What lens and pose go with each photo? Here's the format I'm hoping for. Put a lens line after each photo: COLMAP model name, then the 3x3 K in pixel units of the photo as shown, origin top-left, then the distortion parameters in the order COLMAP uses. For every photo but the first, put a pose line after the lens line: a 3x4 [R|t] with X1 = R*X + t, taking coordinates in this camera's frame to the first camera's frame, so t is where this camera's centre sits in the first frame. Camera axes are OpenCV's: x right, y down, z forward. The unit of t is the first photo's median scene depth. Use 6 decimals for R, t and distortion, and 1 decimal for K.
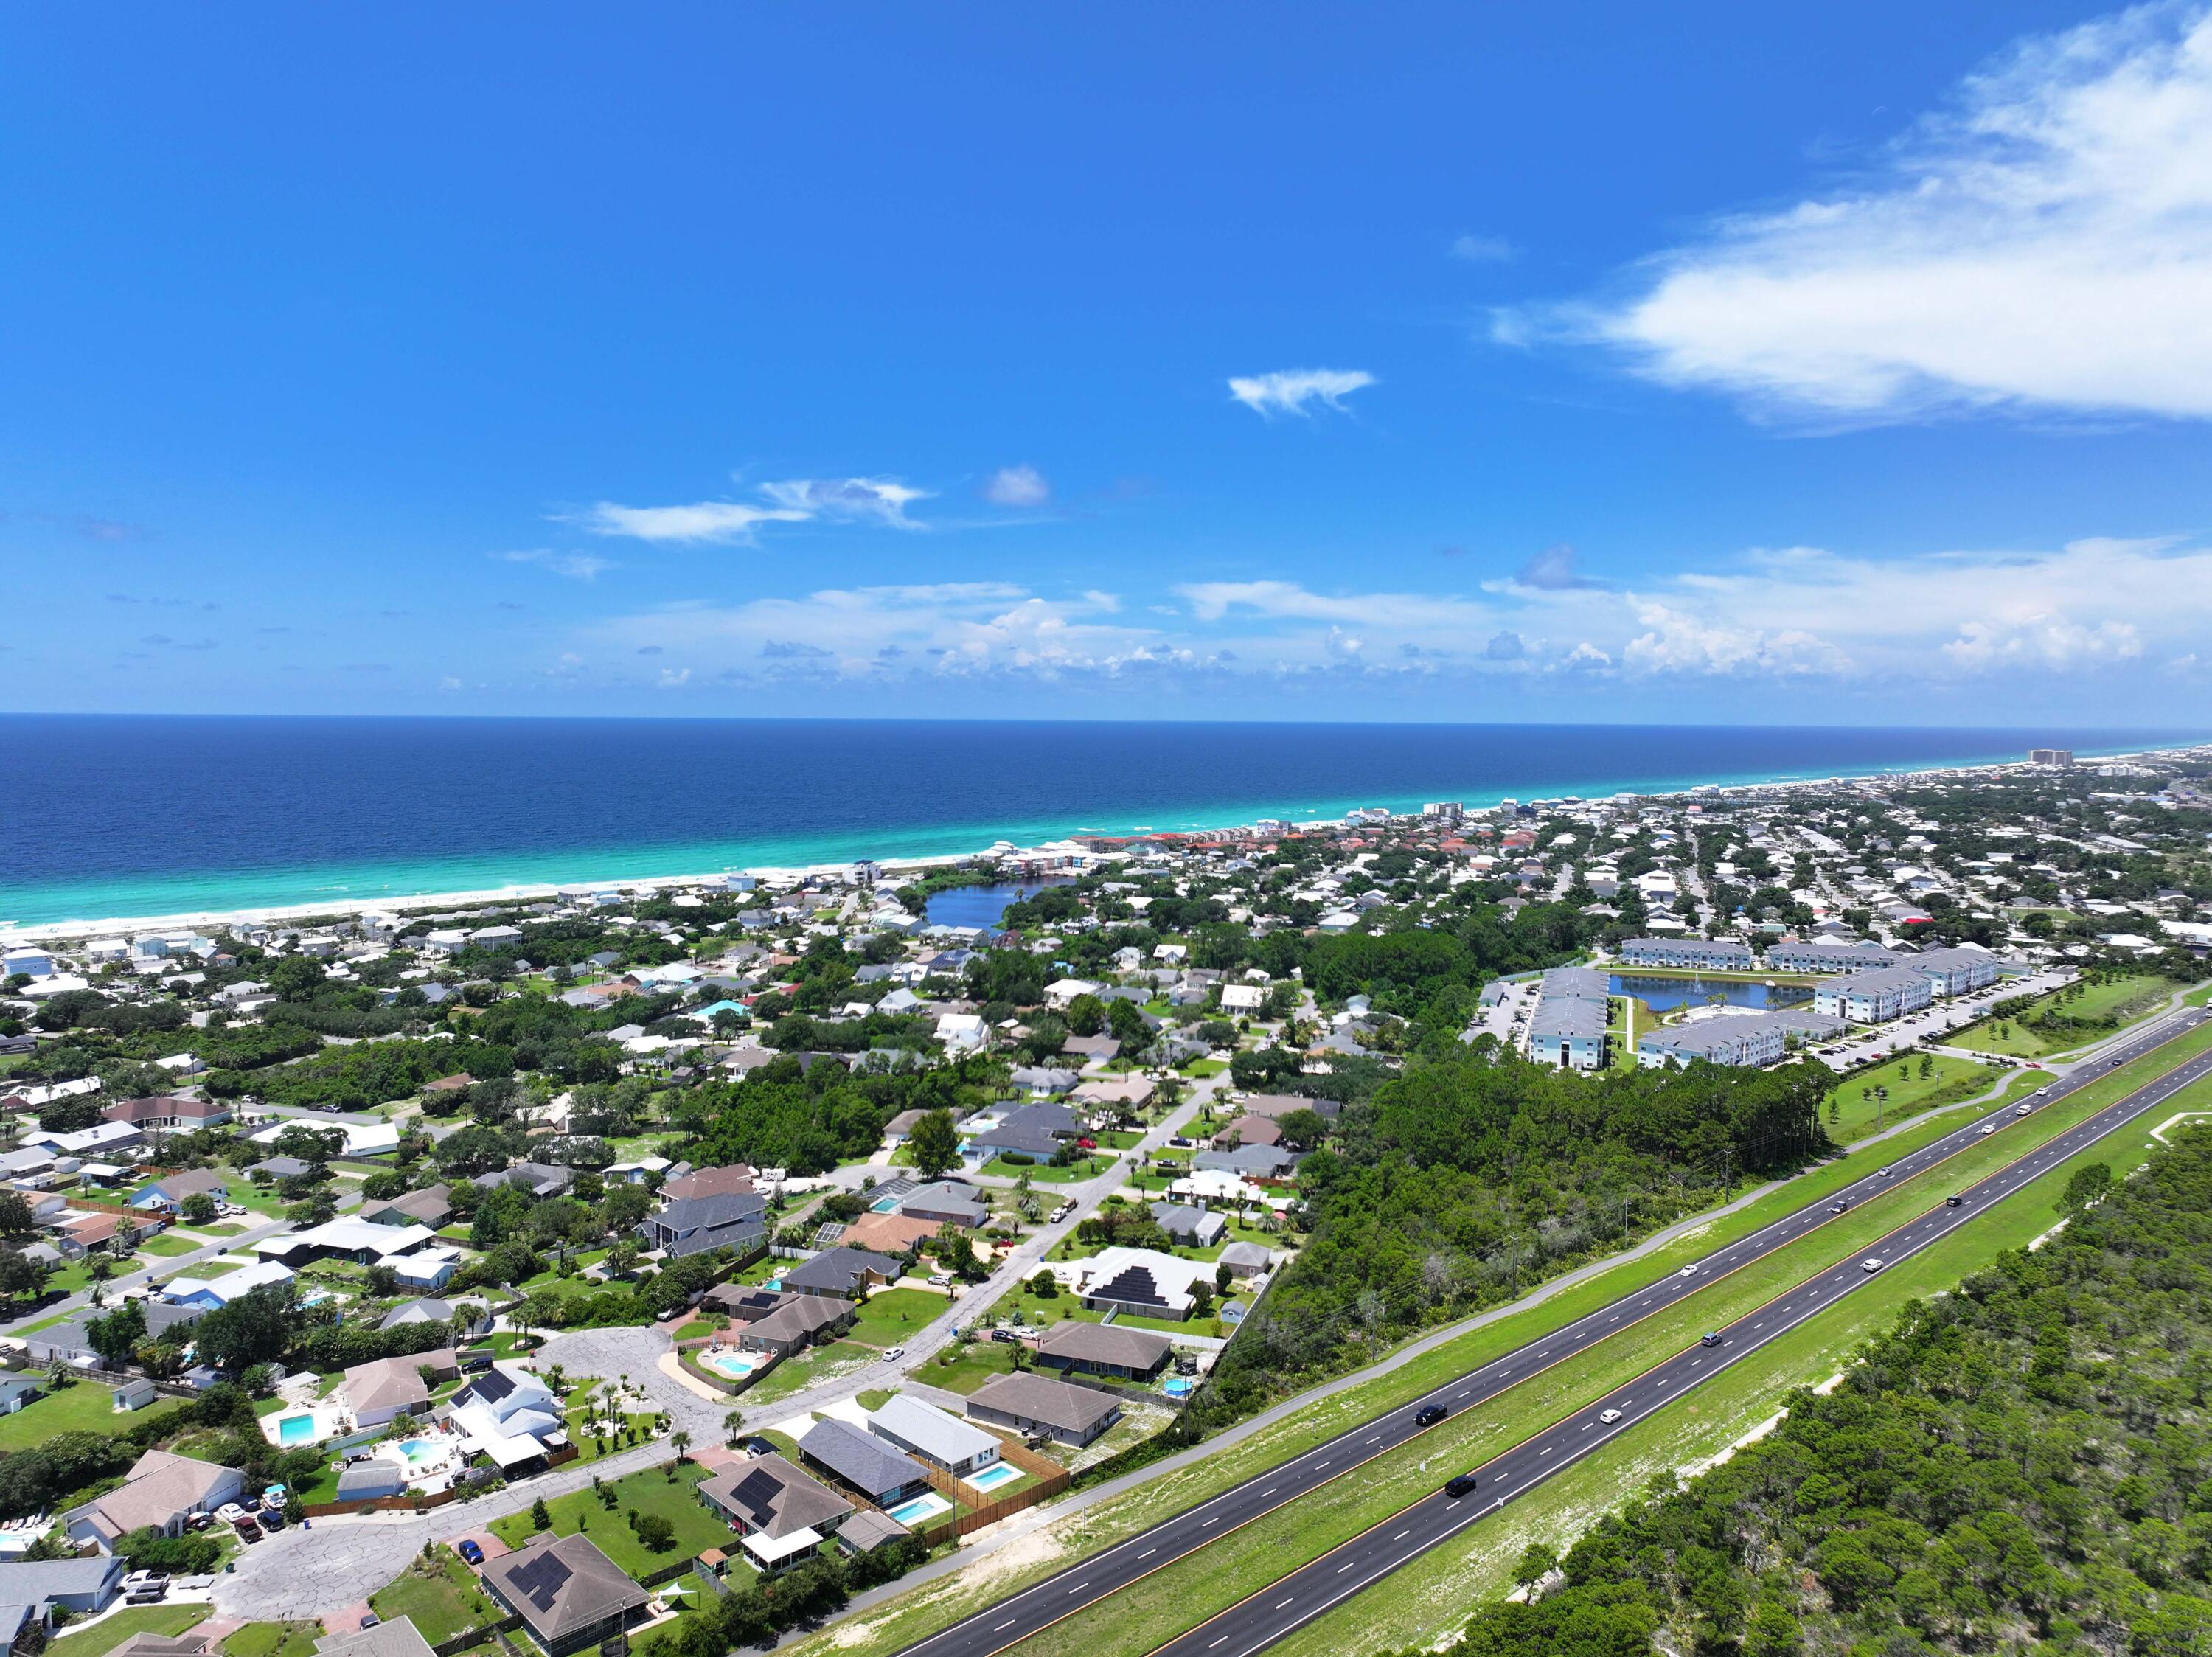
lens RADIAL K [[1560.2, 0, 1106.0], [0, 1560.2, 828.5], [0, 0, 1]] dist [-0.005101, 0.025073]
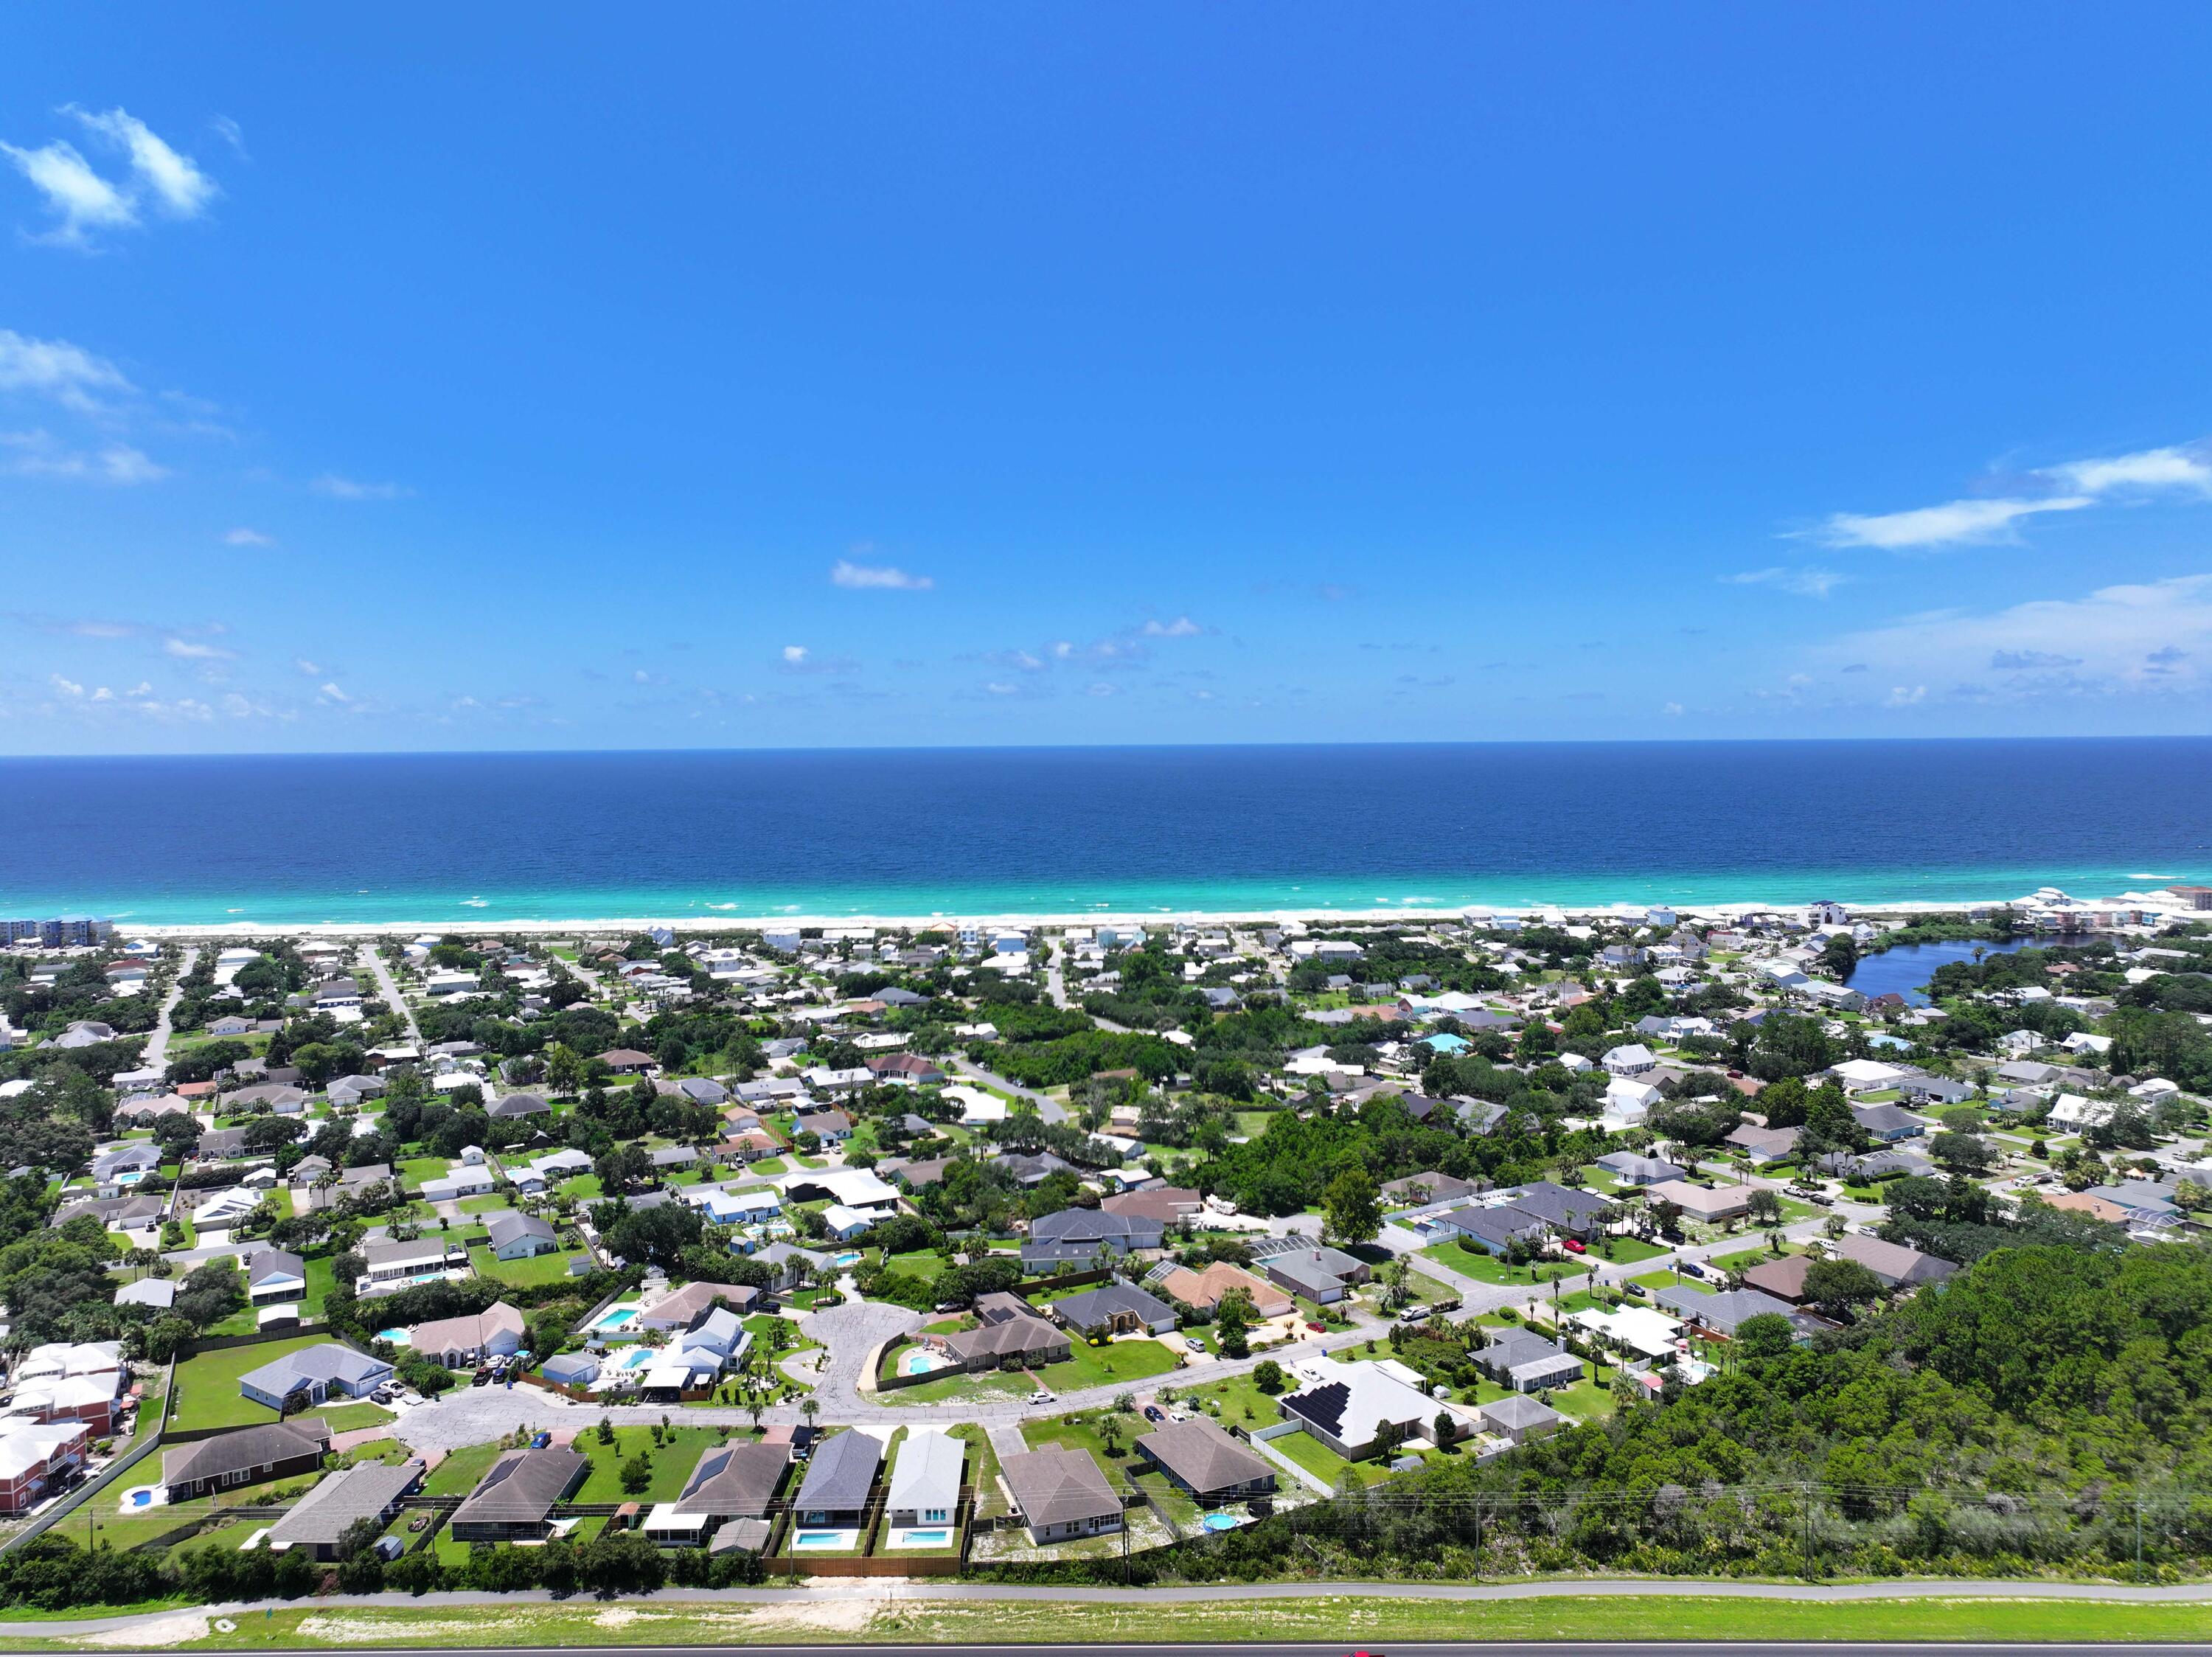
lens RADIAL K [[1559.8, 0, 1103.1], [0, 1559.8, 828.1], [0, 0, 1]] dist [-0.009458, 0.023174]
pose [[0.727335, 0.023305, -0.685887, 0.388372], [-0.033921, 0.999423, -0.002012, -0.012532], [0.685444, 0.024729, 0.727705, 0.219661]]
